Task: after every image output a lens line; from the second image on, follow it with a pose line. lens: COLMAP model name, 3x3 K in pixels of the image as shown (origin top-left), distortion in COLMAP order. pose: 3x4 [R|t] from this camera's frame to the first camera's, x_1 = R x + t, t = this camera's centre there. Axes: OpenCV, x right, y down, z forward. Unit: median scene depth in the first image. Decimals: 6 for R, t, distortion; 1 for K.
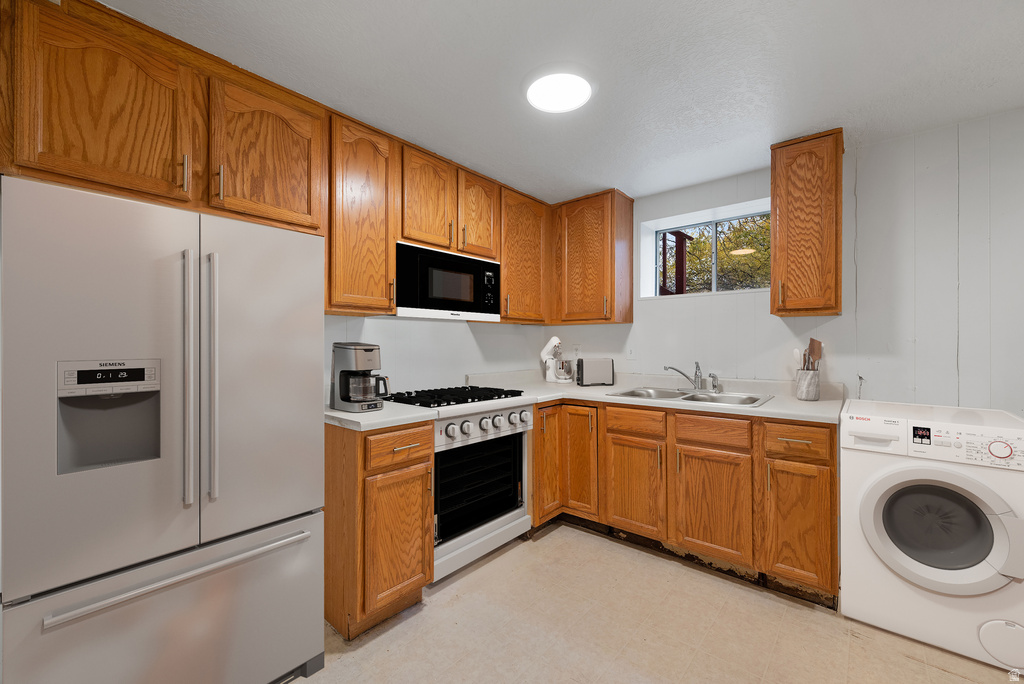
lens RADIAL K [[406.2, 0, 514.3], [0, 406.2, 348.8], [0, 0, 1]] dist [0.001343, 0.000282]
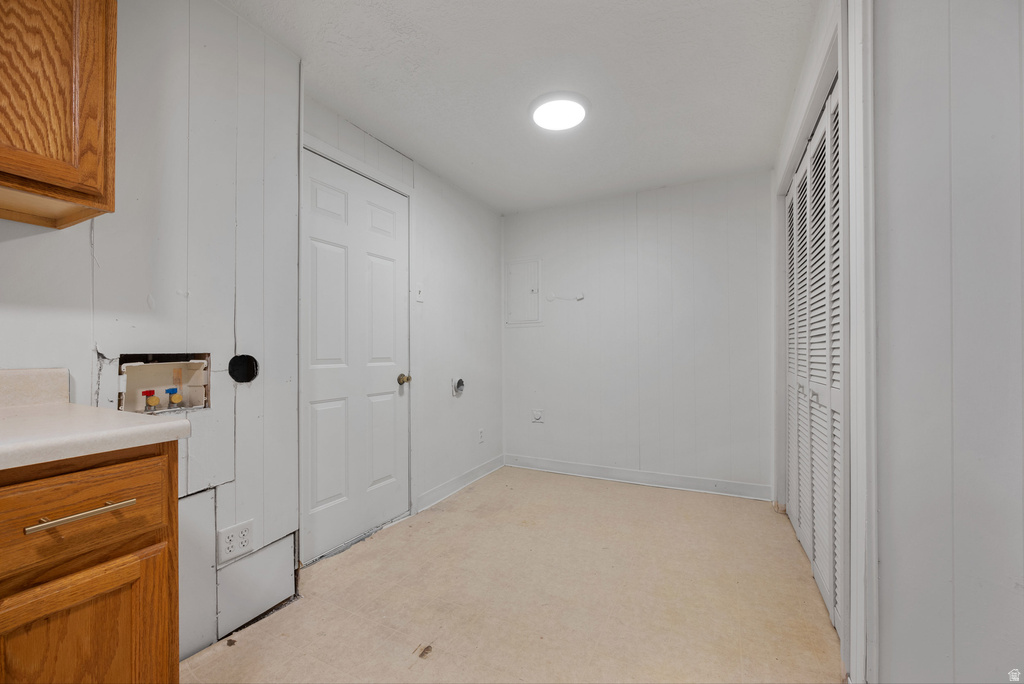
lens RADIAL K [[406.2, 0, 512.0], [0, 406.2, 344.8], [0, 0, 1]] dist [0.001343, 0.000282]
pose [[-0.234836, 0.013201, 0.971945, 0.241992], [0.019223, 0.999775, -0.008934, 0.083840], [-0.971845, 0.016586, -0.235037, 0.695136]]
